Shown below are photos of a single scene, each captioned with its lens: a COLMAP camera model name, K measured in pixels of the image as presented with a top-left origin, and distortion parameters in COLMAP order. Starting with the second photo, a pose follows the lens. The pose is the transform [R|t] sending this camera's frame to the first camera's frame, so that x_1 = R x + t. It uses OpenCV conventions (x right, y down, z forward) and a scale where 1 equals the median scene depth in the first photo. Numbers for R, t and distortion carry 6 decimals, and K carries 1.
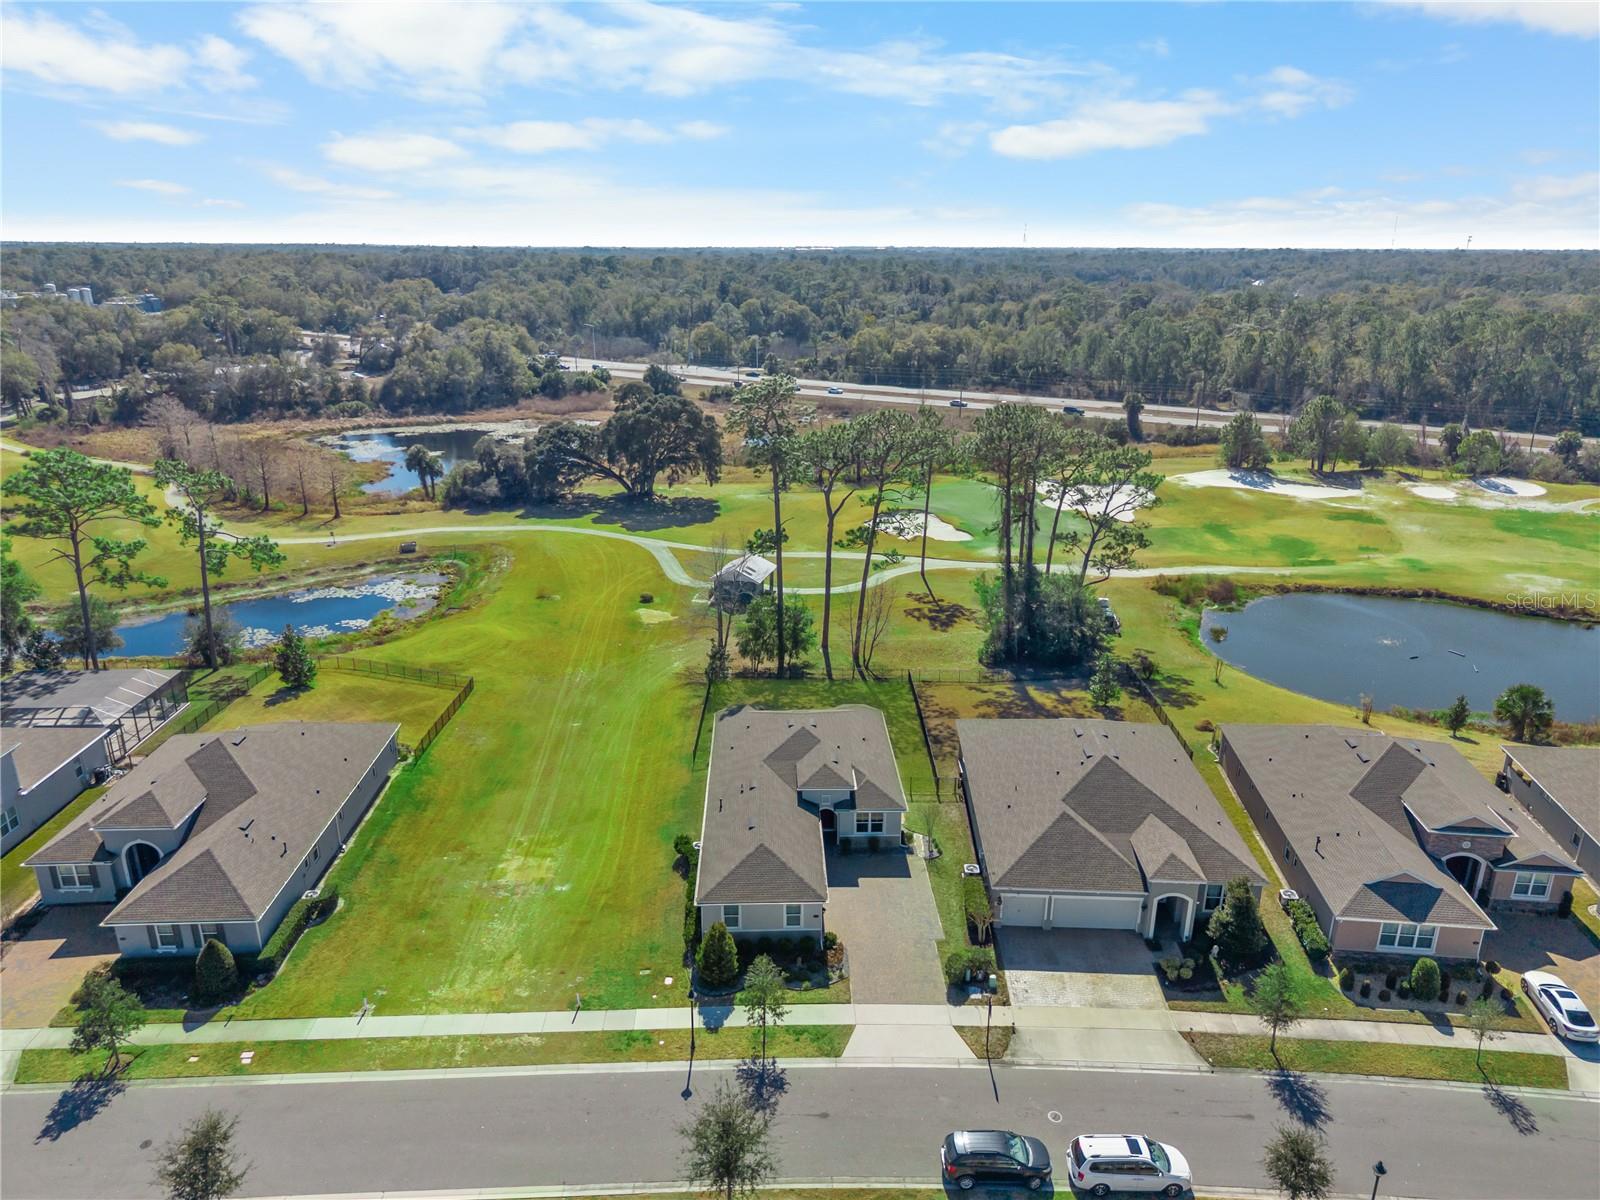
lens RADIAL K [[1072.0, 0, 798.9], [0, 1072.0, 608.5], [0, 0, 1]] dist [0.035357, -0.033463]
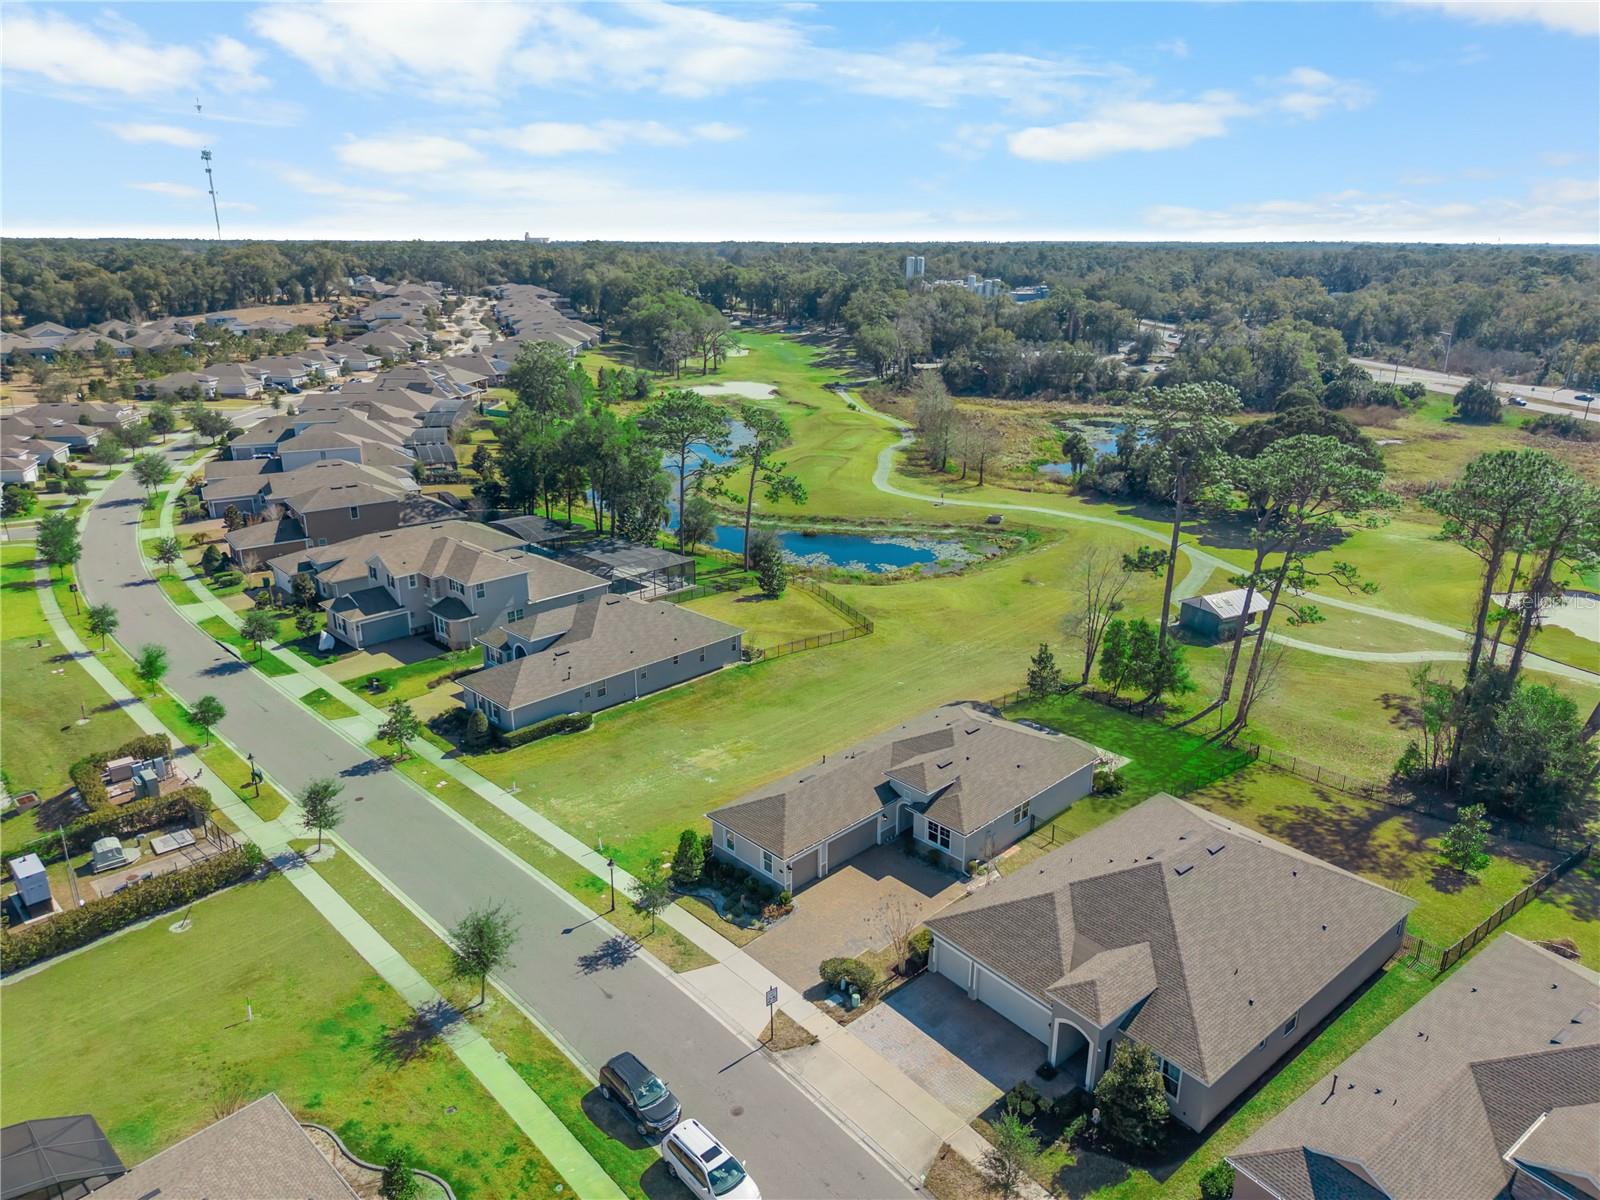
lens RADIAL K [[1072.0, 0, 798.9], [0, 1072.0, 608.5], [0, 0, 1]] dist [0.035357, -0.033463]
pose [[0.676372, 0.240075, -0.696336, 0.686693], [-0.239092, 0.965758, 0.100725, -0.074313], [0.696674, 0.098361, 0.710612, 0.226744]]
